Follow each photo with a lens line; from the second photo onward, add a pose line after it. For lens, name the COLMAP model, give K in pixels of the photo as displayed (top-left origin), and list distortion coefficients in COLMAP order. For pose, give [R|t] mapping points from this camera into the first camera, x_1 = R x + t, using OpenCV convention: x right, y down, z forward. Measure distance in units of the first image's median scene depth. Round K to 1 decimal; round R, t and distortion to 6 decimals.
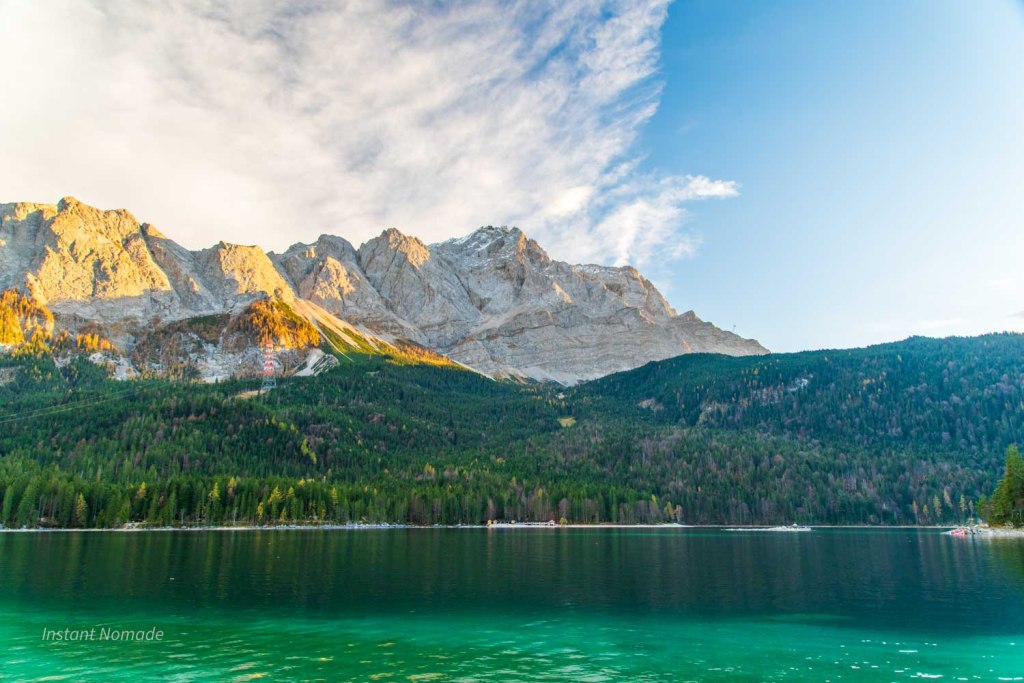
lens RADIAL K [[708.6, 0, 512.0], [0, 708.6, 341.5], [0, 0, 1]] dist [0.029997, -0.001983]
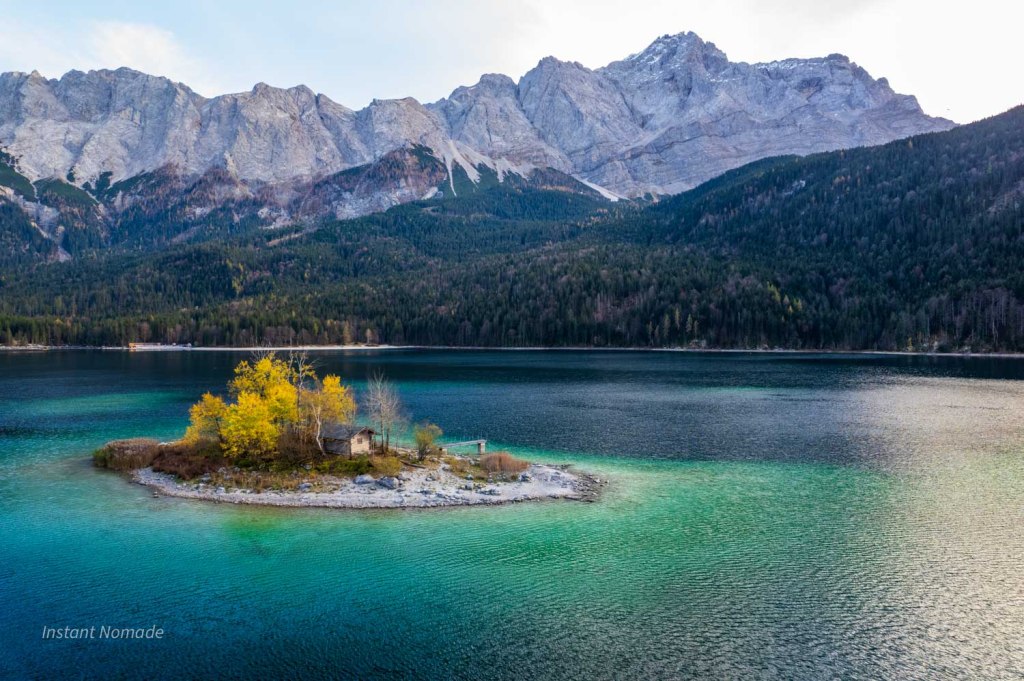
lens RADIAL K [[664.6, 0, 512.0], [0, 664.6, 340.5], [0, 0, 1]] dist [-0.081527, 0.075832]
pose [[0.902960, 0.008857, -0.429634, 0.210712], [0.102896, 0.966247, 0.236176, 0.007892], [0.417224, -0.257465, 0.871571, 0.052221]]
